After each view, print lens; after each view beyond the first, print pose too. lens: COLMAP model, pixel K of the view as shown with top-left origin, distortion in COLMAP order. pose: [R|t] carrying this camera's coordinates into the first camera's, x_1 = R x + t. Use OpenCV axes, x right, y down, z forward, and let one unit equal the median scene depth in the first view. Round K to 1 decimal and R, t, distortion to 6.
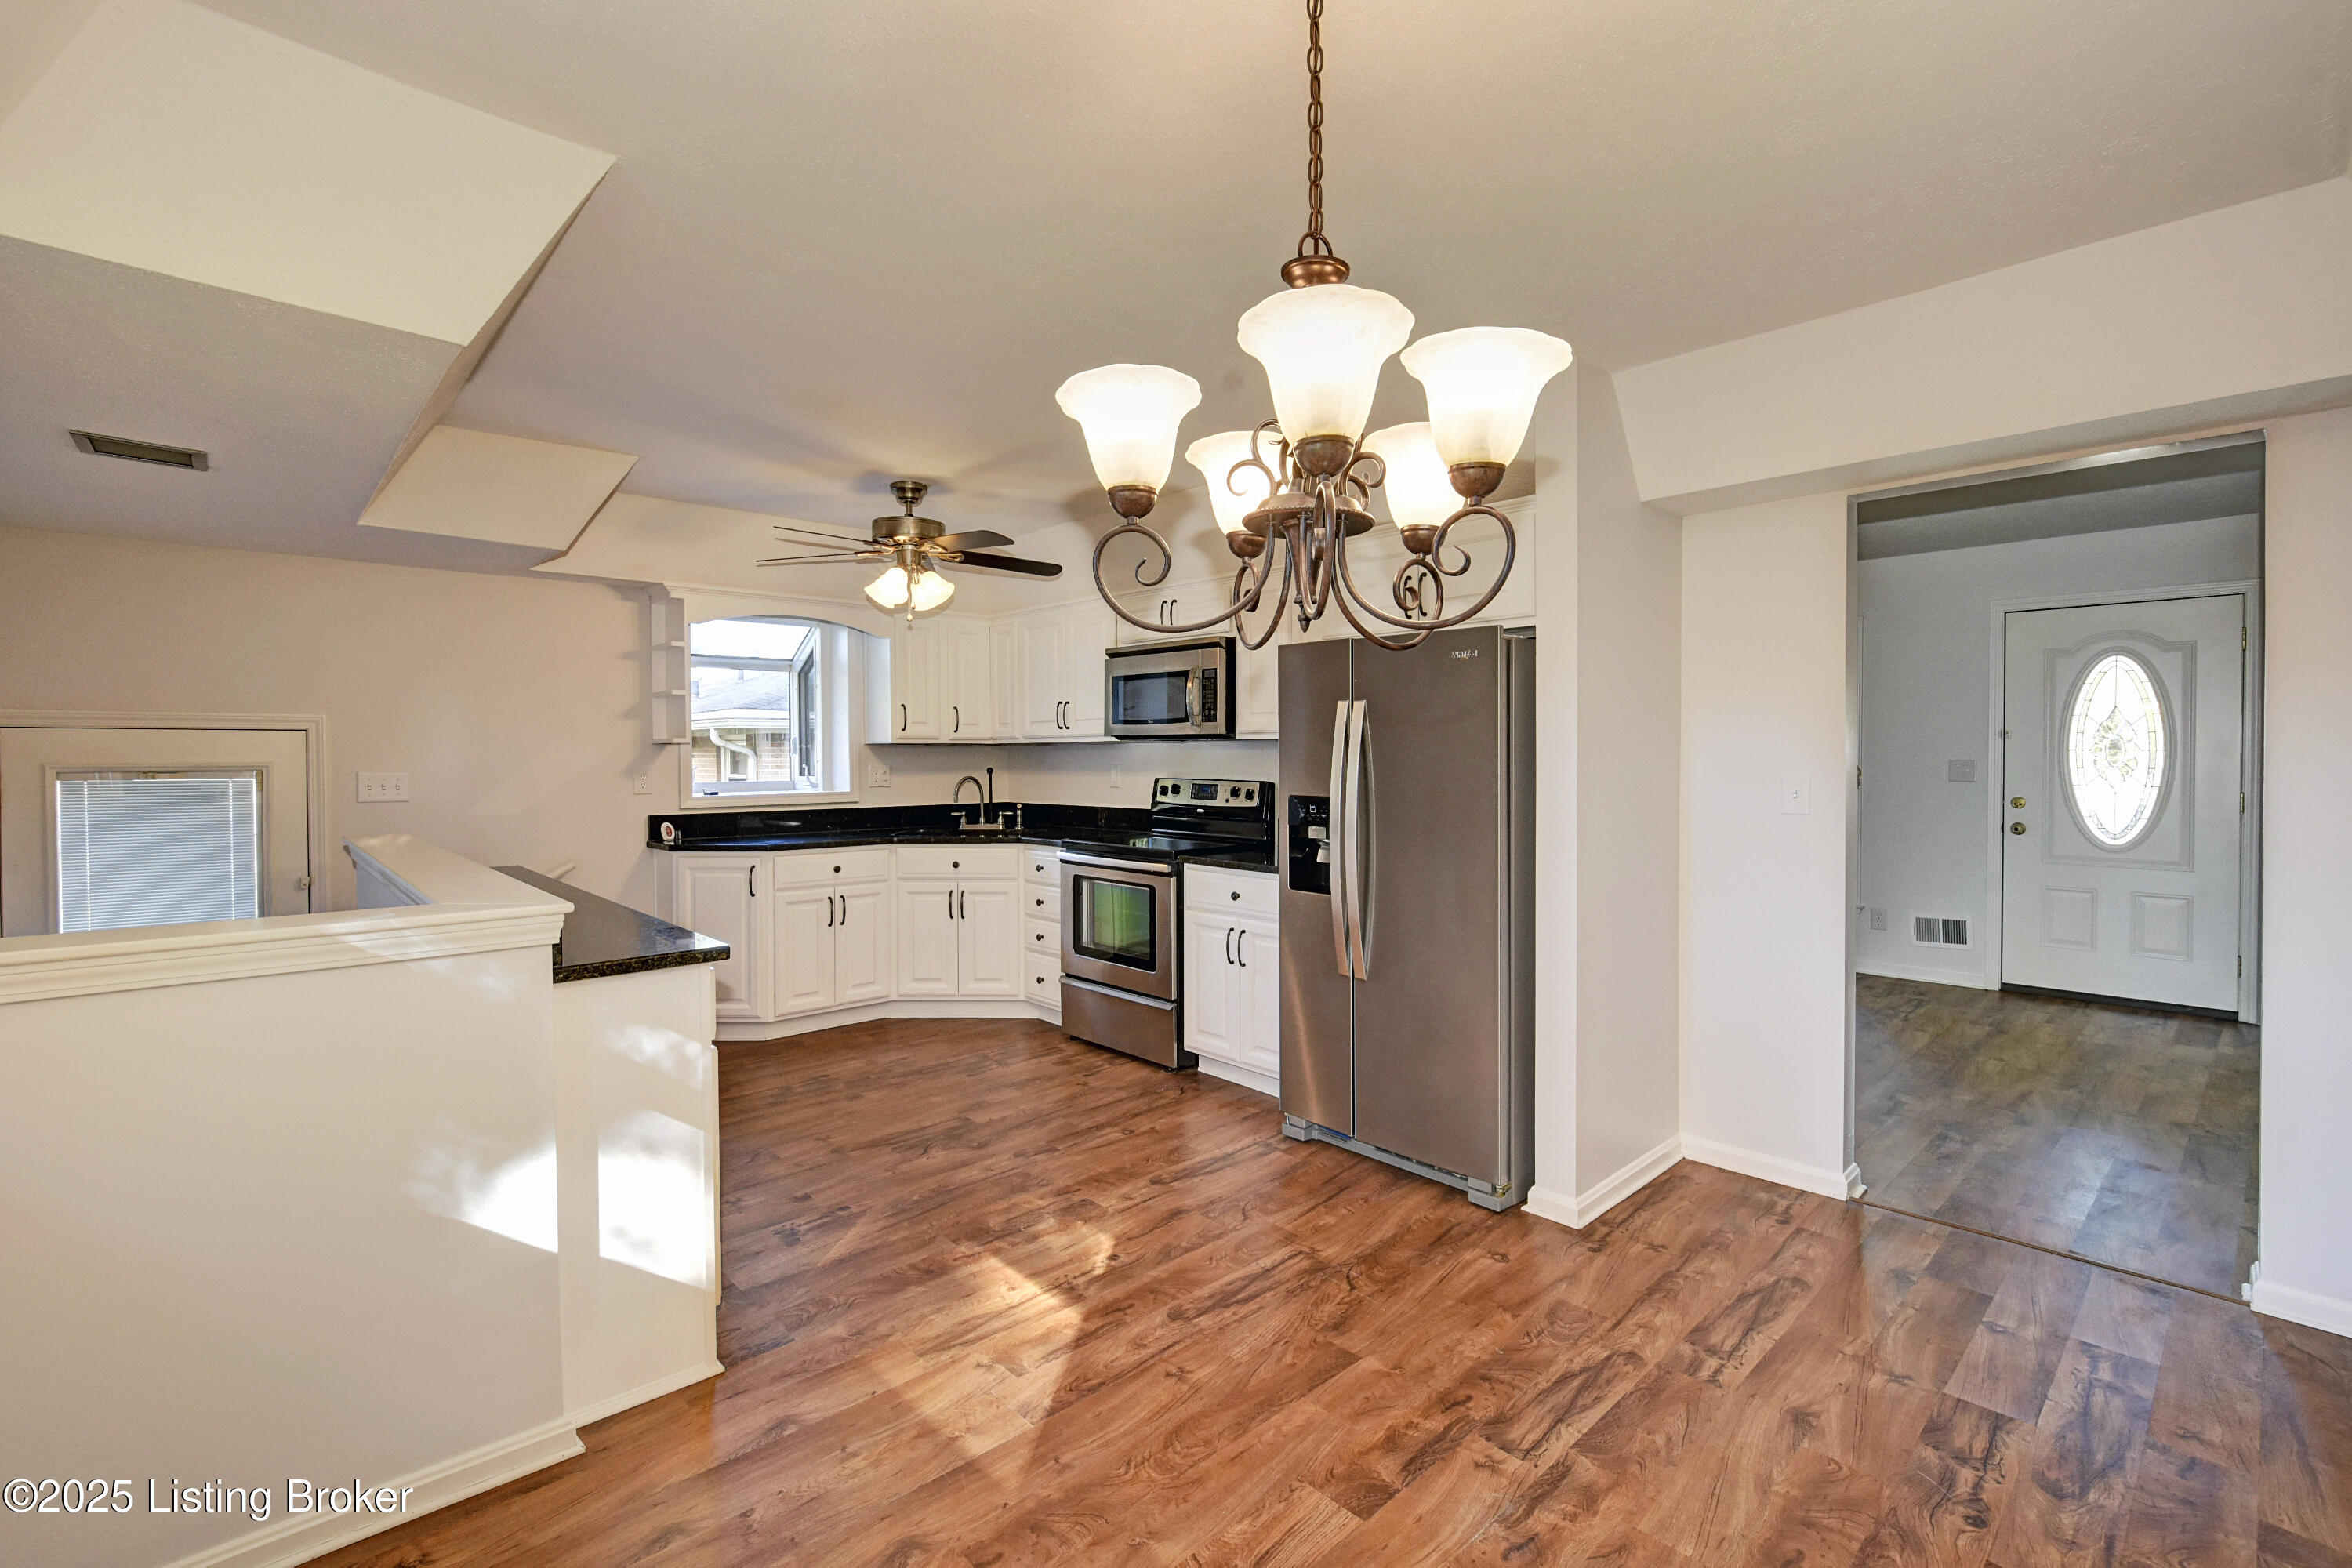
lens RADIAL K [[1036.9, 0, 1130.2], [0, 1036.9, 765.9], [0, 0, 1]] dist [-0.004129, -0.000552]
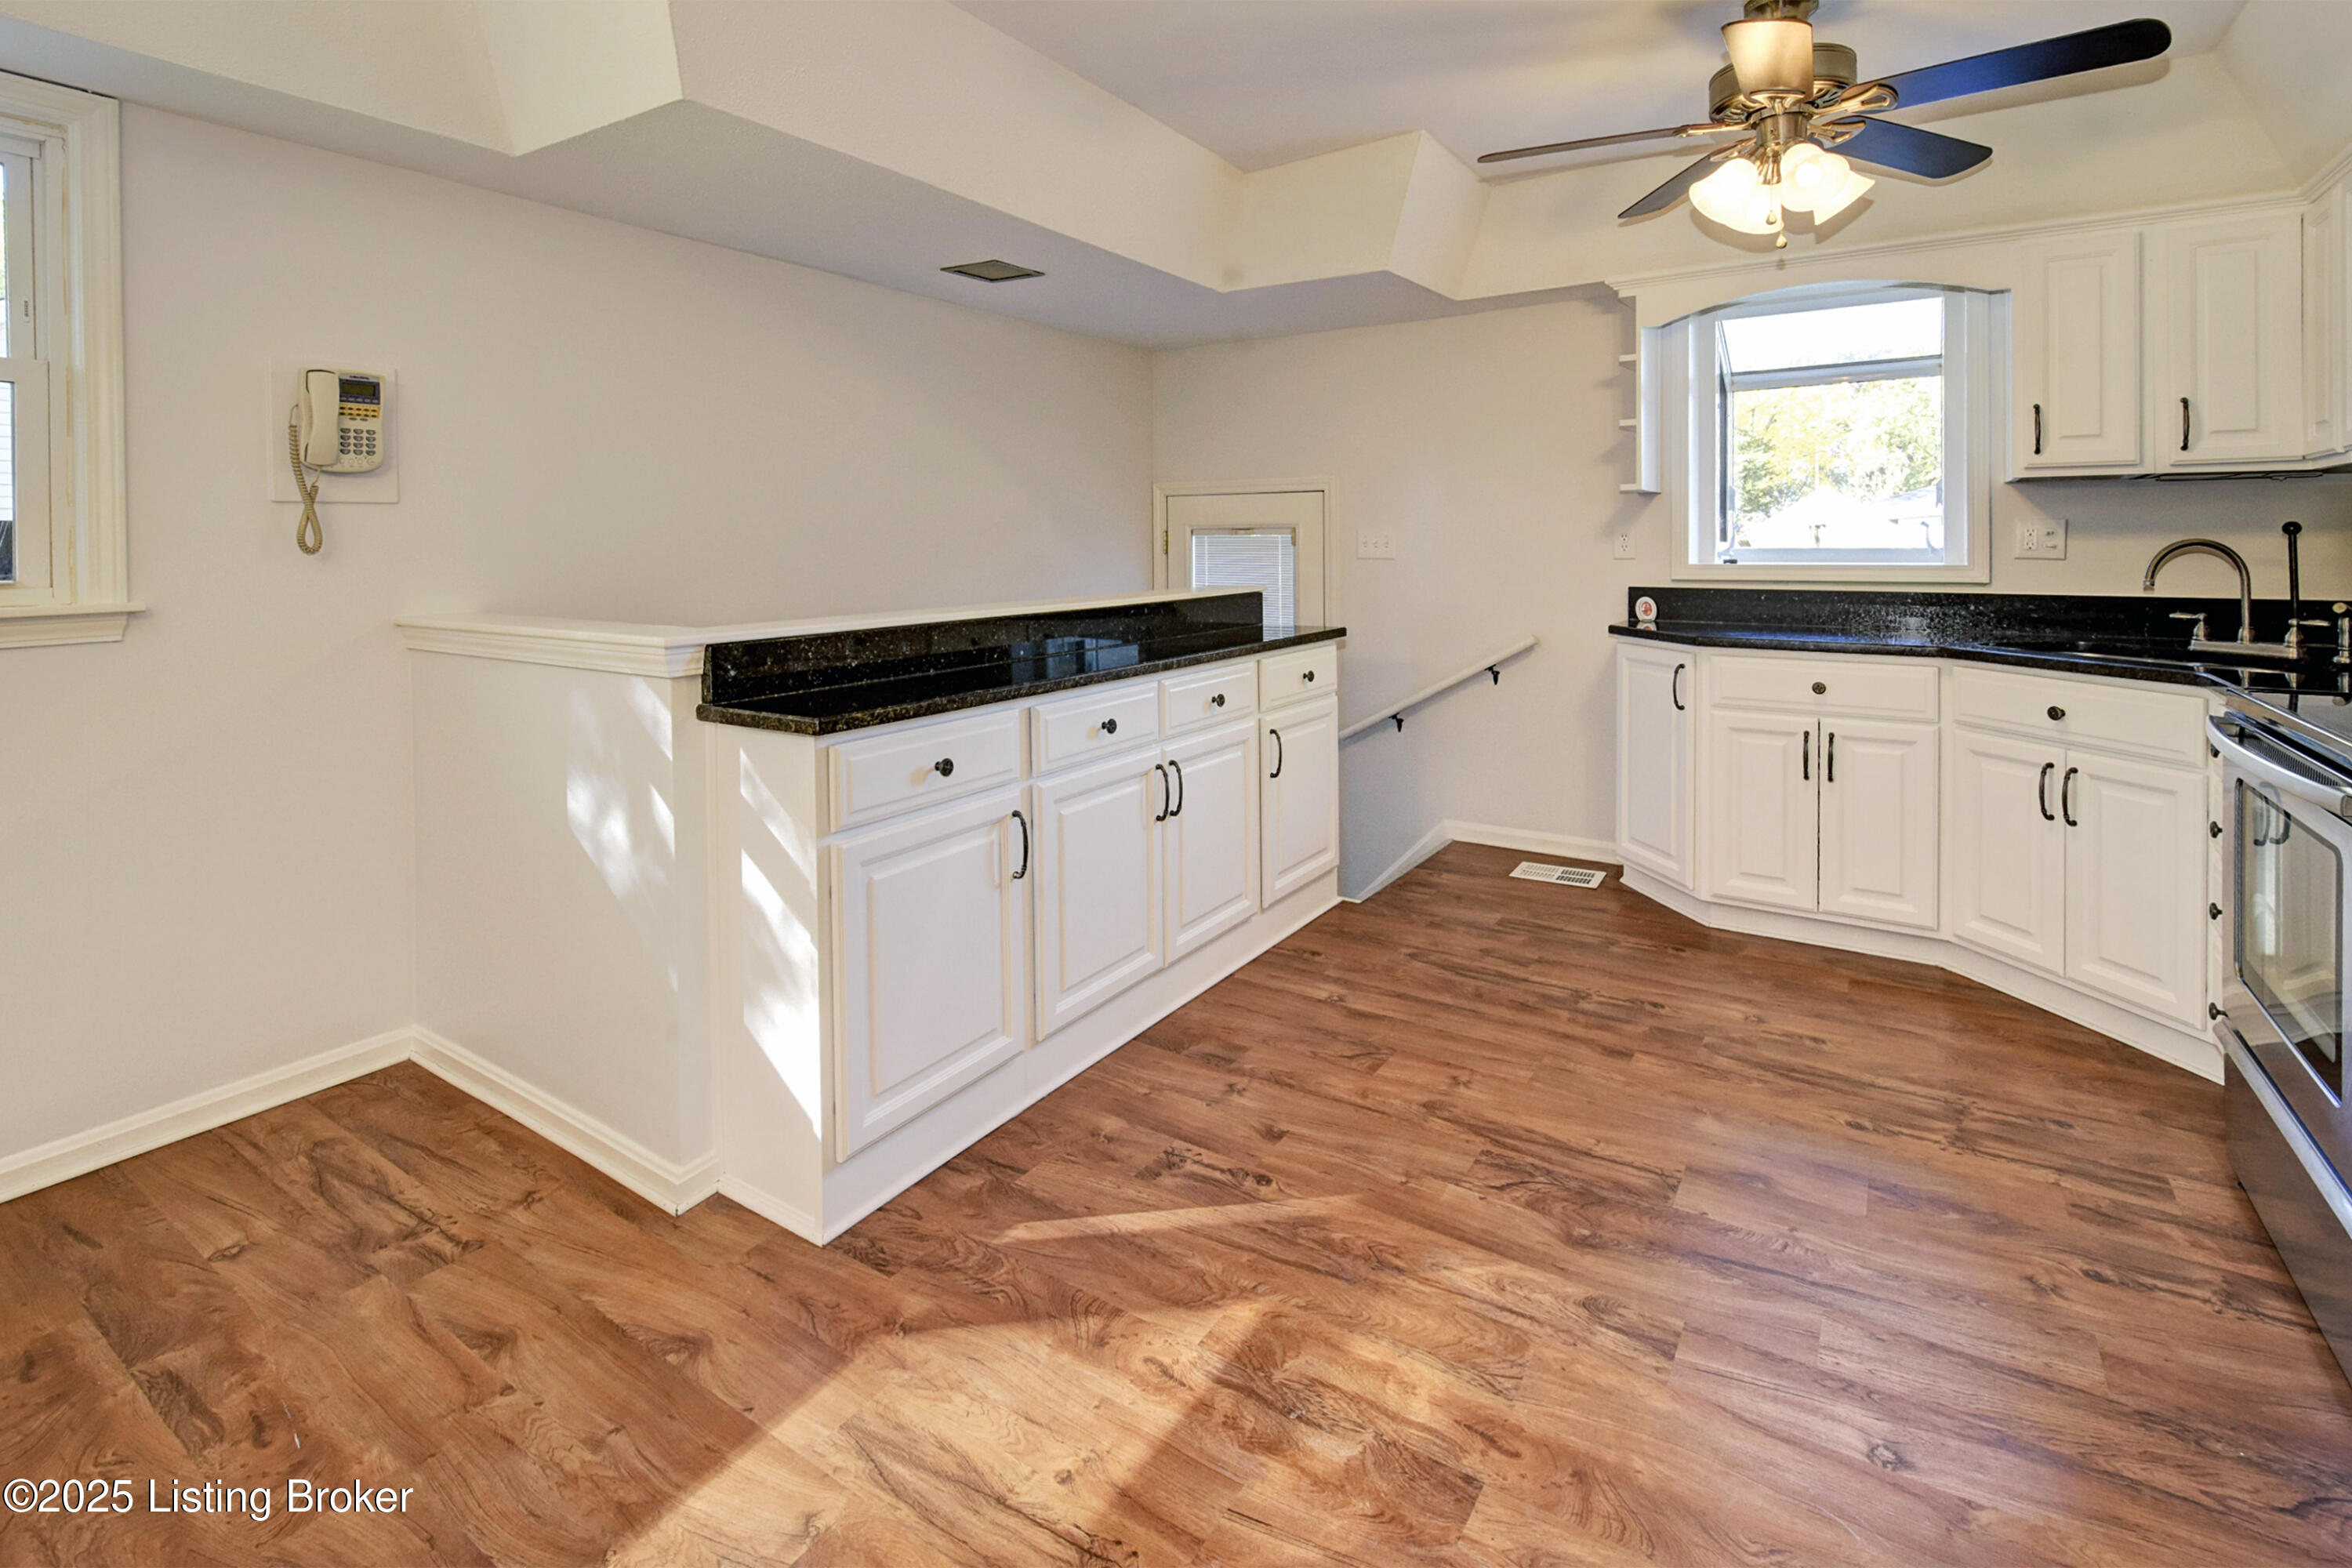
lens RADIAL K [[1067.7, 0, 1185.6], [0, 1067.7, 557.9], [0, 0, 1]] dist [0.003906, -0.003624]
pose [[0.275840, 0.019495, -0.961006, 0.250023], [-0.004923, 0.999810, 0.018870, 0.015076], [0.961191, -0.000474, 0.275884, 0.544508]]
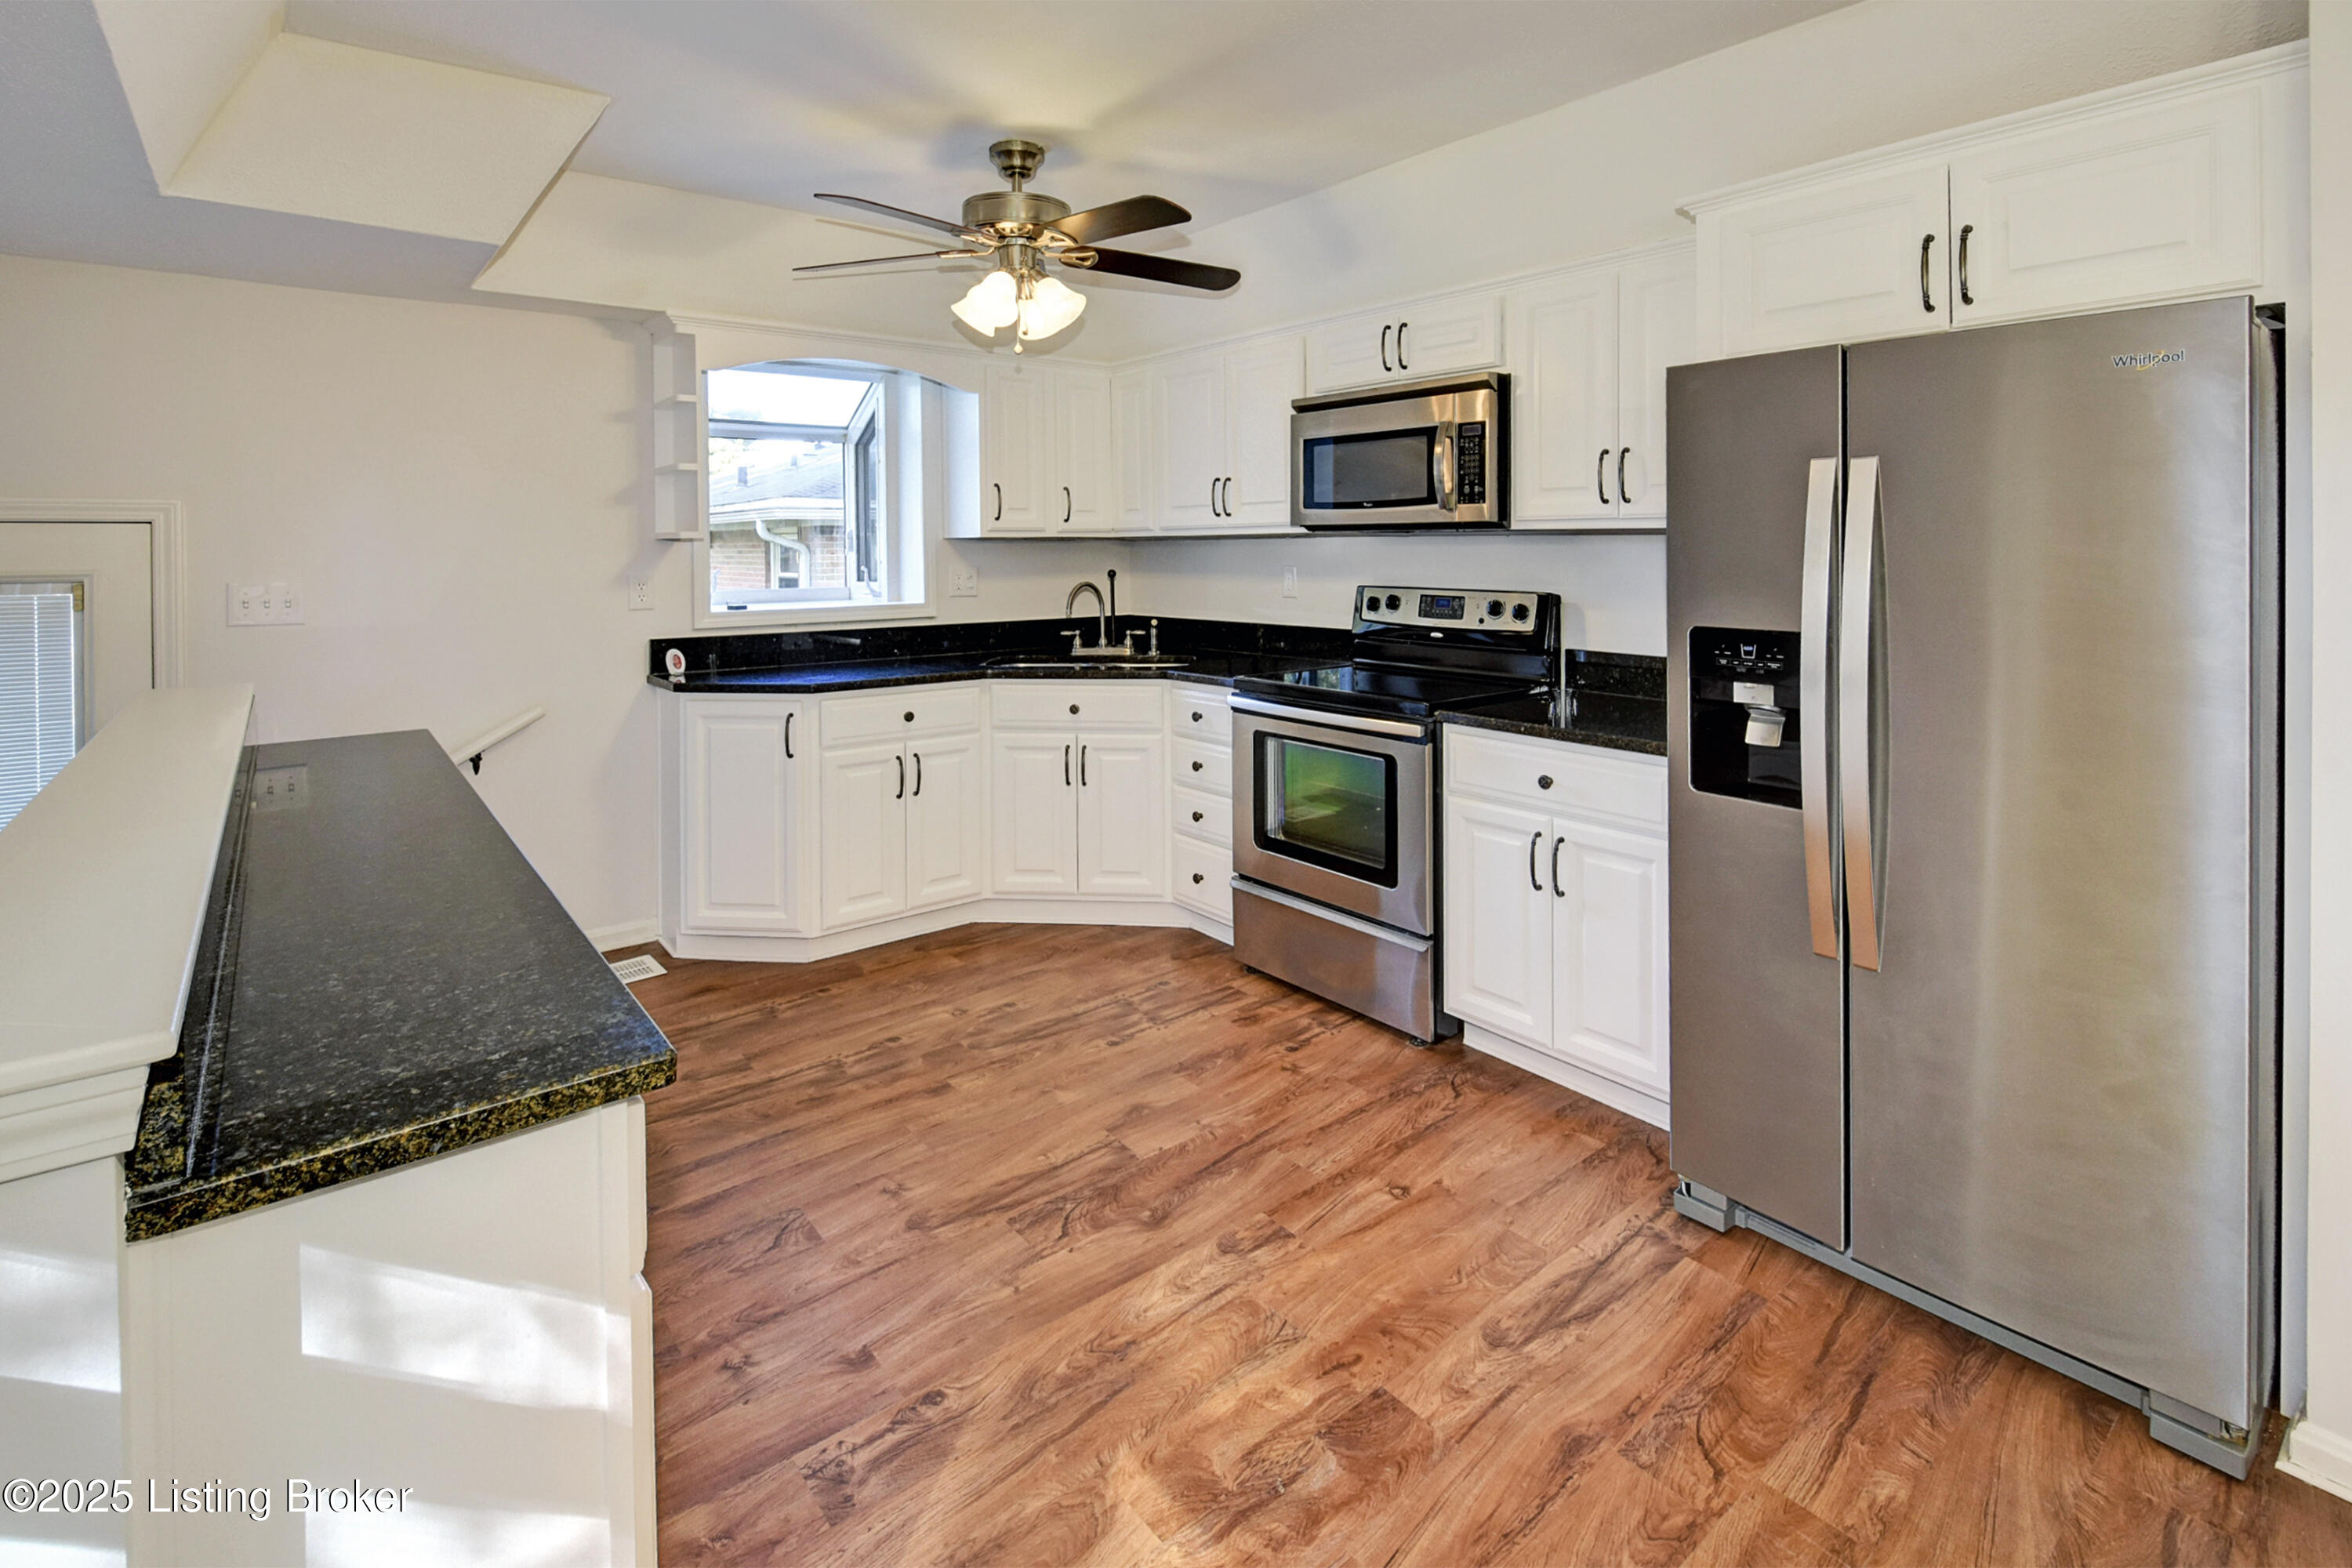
lens RADIAL K [[1097.2, 0, 1142.6], [0, 1097.2, 553.9], [0, 0, 1]] dist [0.002815, -0.003318]
pose [[0.998395, -0.003648, -0.056524, -0.094647], [0.003391, 0.999984, -0.004633, -0.008142], [0.056540, 0.004434, 0.998390, 0.305758]]
